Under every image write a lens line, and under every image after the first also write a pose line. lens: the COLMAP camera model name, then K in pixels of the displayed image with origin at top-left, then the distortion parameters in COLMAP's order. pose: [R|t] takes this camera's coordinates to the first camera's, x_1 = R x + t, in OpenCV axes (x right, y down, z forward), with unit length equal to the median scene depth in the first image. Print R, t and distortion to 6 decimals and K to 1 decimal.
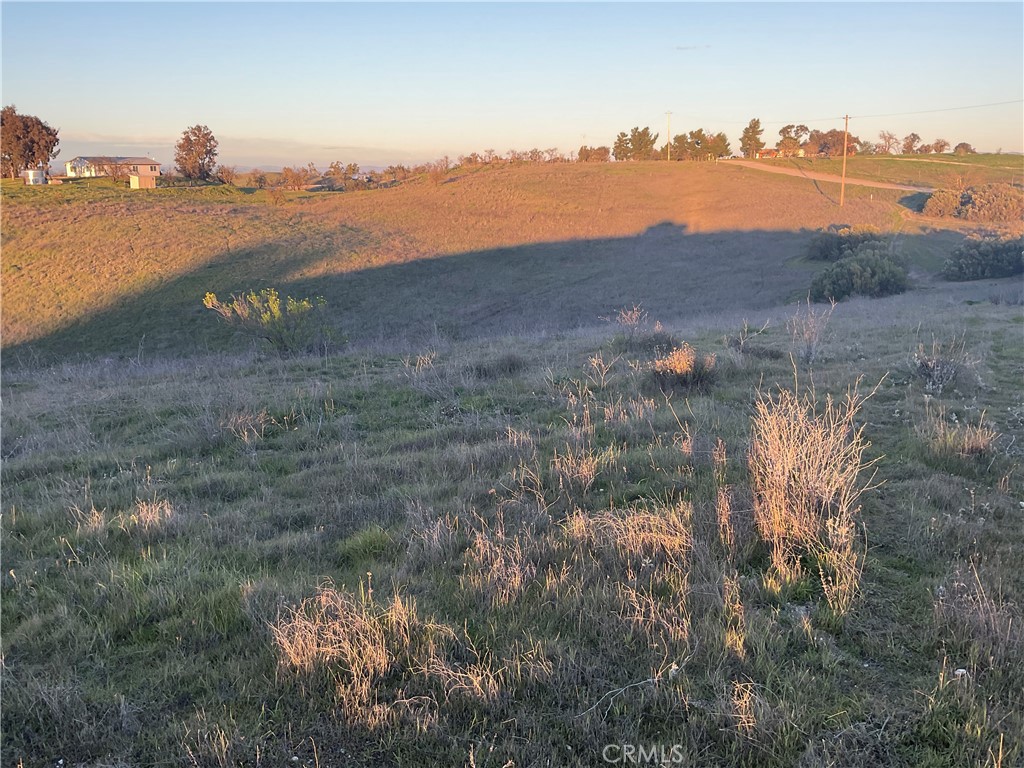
lens RADIAL K [[861.5, 0, 513.9], [0, 861.5, 390.9], [0, 0, 1]] dist [0.042402, -0.033390]
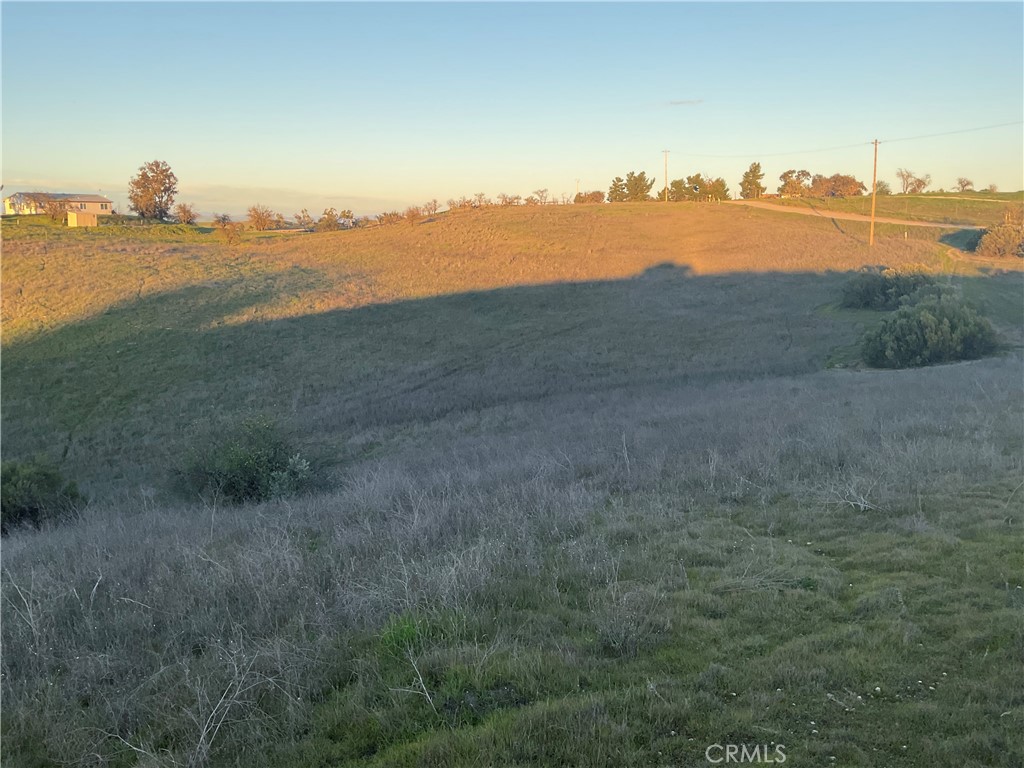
lens RADIAL K [[861.5, 0, 509.9], [0, 861.5, 378.0], [0, 0, 1]] dist [0.042402, -0.033390]
pose [[0.999988, 0.004147, -0.002746, 0.021494], [-0.004325, 0.997643, -0.068487, -0.019349], [0.002455, 0.068498, 0.997648, 0.131026]]
